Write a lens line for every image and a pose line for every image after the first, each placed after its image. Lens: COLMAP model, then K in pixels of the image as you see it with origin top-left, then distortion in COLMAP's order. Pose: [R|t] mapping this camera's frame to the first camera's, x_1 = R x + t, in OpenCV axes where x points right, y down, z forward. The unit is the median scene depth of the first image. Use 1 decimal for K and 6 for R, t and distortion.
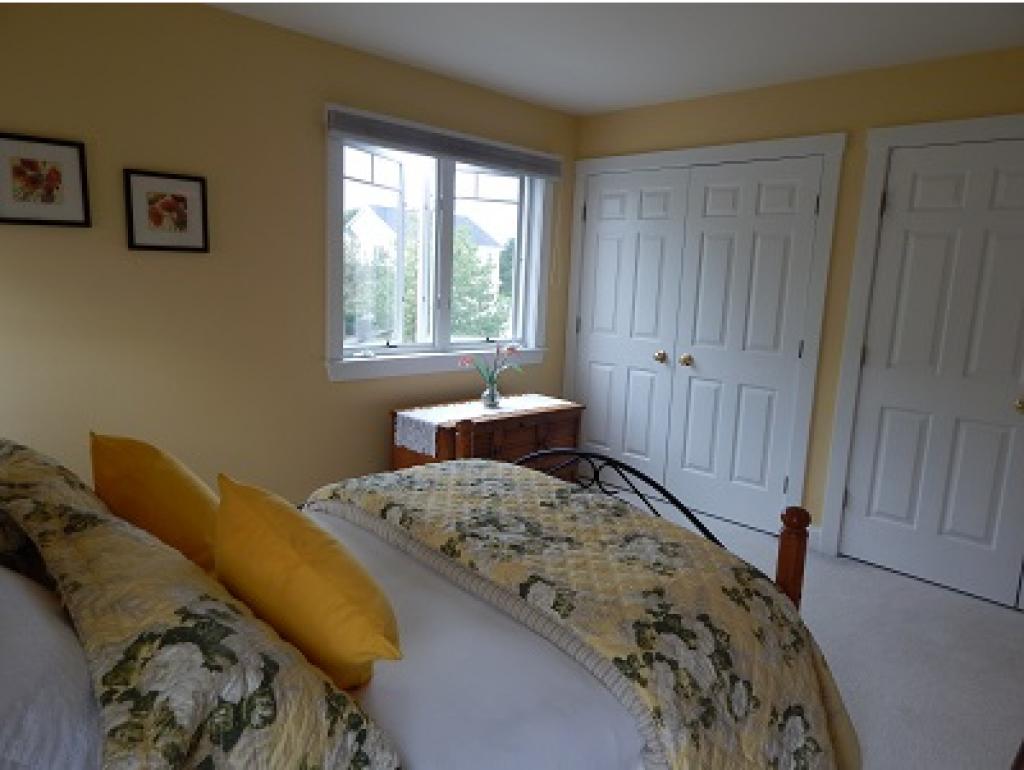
lens RADIAL K [[686.7, 0, 509.4], [0, 686.7, 387.3], [0, 0, 1]] dist [0.000758, -0.005417]
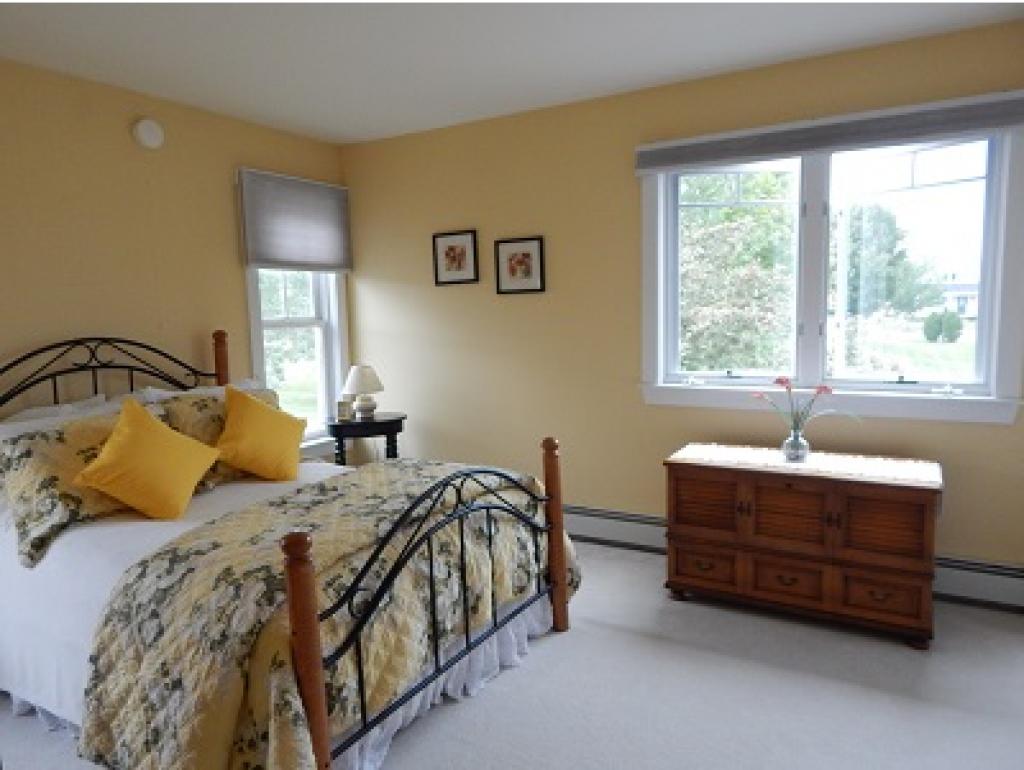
lens RADIAL K [[686.7, 0, 509.1], [0, 686.7, 384.5], [0, 0, 1]] dist [0.000758, -0.005417]
pose [[0.238572, 0.060298, -0.969251, 0.866437], [-0.122292, 0.991991, 0.031611, -0.056127], [0.963394, 0.110990, 0.244035, 0.660977]]
